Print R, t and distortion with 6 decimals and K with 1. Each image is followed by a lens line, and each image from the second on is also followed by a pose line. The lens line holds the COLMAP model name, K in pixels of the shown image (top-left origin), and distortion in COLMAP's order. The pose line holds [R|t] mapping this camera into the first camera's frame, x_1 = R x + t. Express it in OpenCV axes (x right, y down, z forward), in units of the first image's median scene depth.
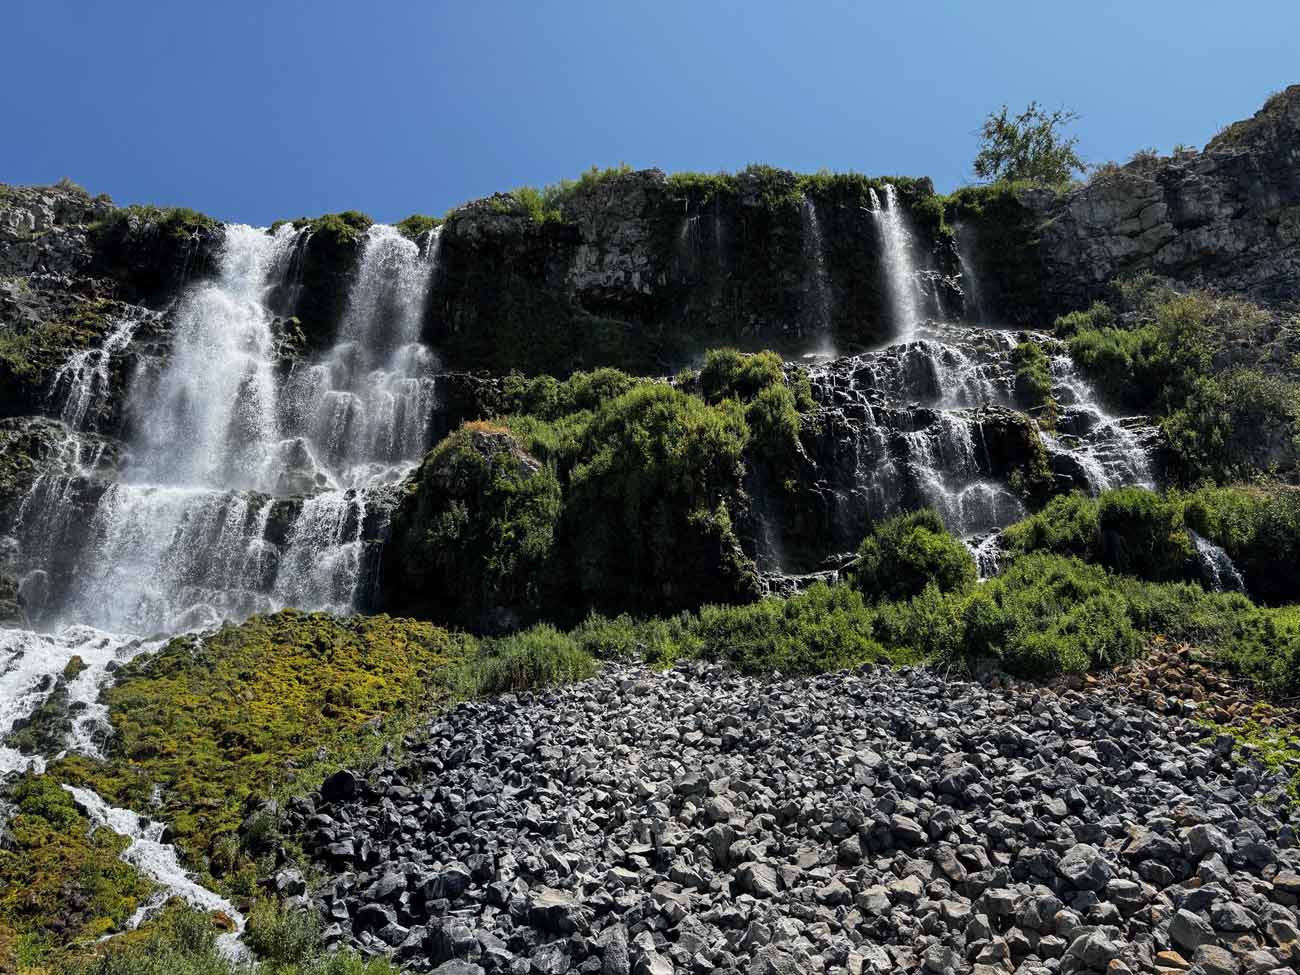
lens RADIAL K [[903.9, 0, 645.4], [0, 903.9, 497.6], [0, 0, 1]] dist [0.065314, -0.080777]
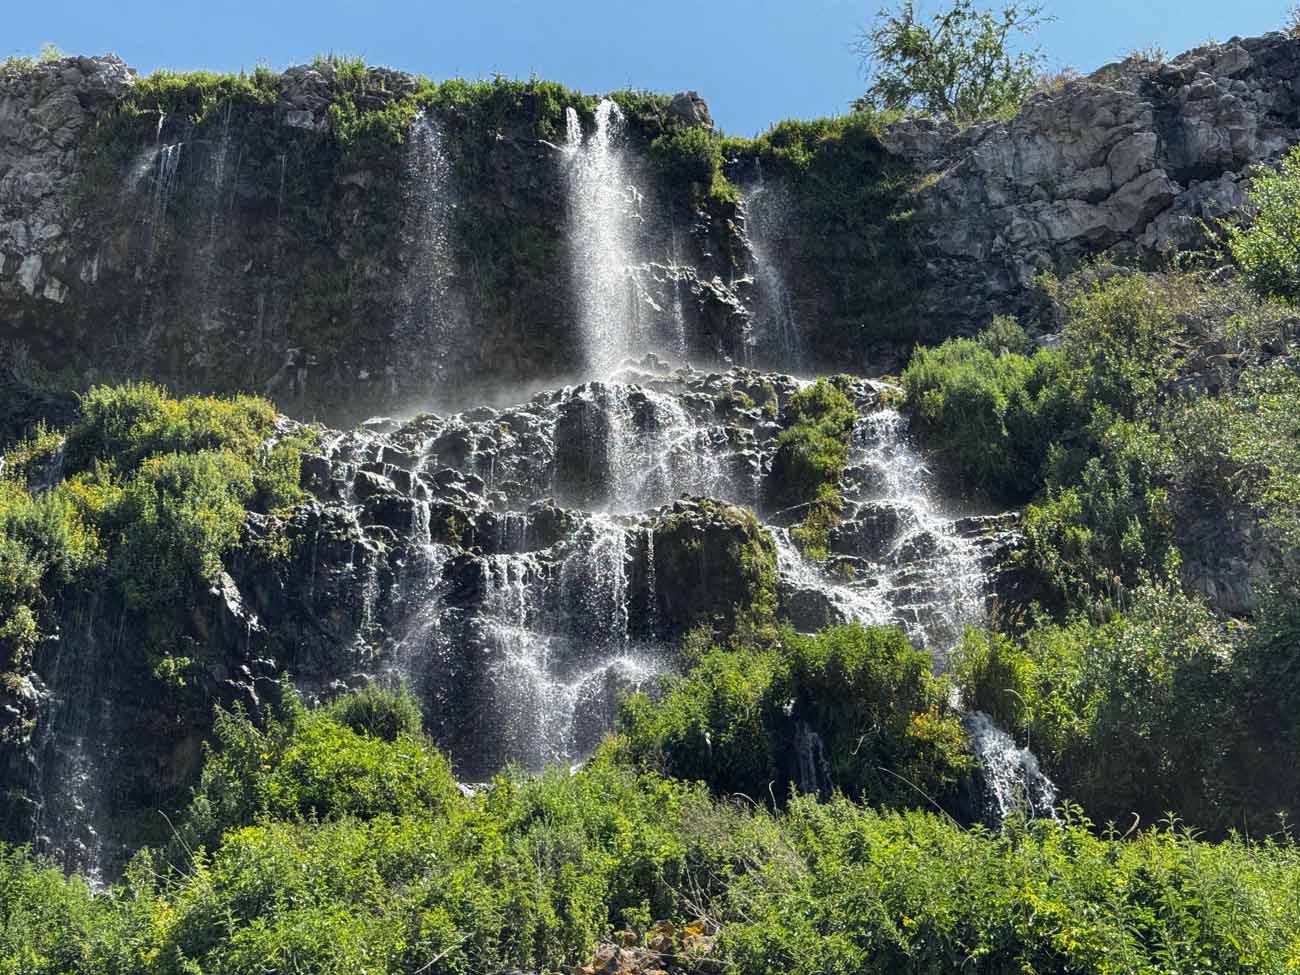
lens RADIAL K [[1804.0, 0, 652.2], [0, 1804.0, 498.4], [0, 0, 1]] dist [0.121713, 0.000000]
pose [[0.997056, 0.002906, 0.076624, 0.271776], [0.013331, 0.977495, -0.210536, 0.075661], [-0.075512, 0.210938, 0.974579, 0.145002]]
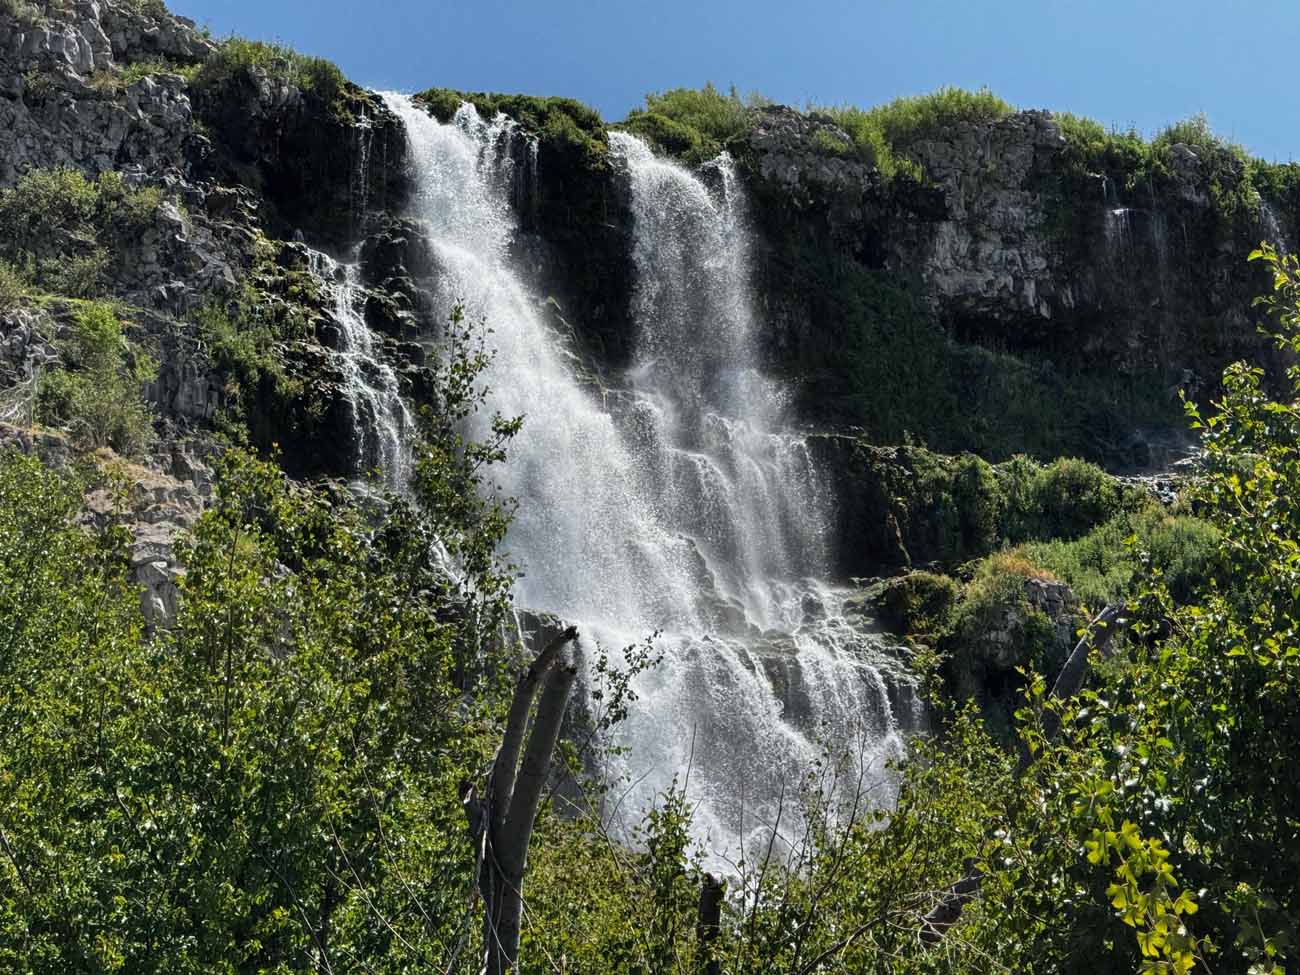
lens RADIAL K [[1804.0, 0, 662.0], [0, 1804.0, 500.6], [0, 0, 1]] dist [0.121713, 0.000000]
pose [[0.950527, 0.096138, 0.295392, -0.758478], [-0.110485, 0.993355, 0.032227, -0.126395], [-0.290331, -0.063269, 0.954832, -0.211841]]
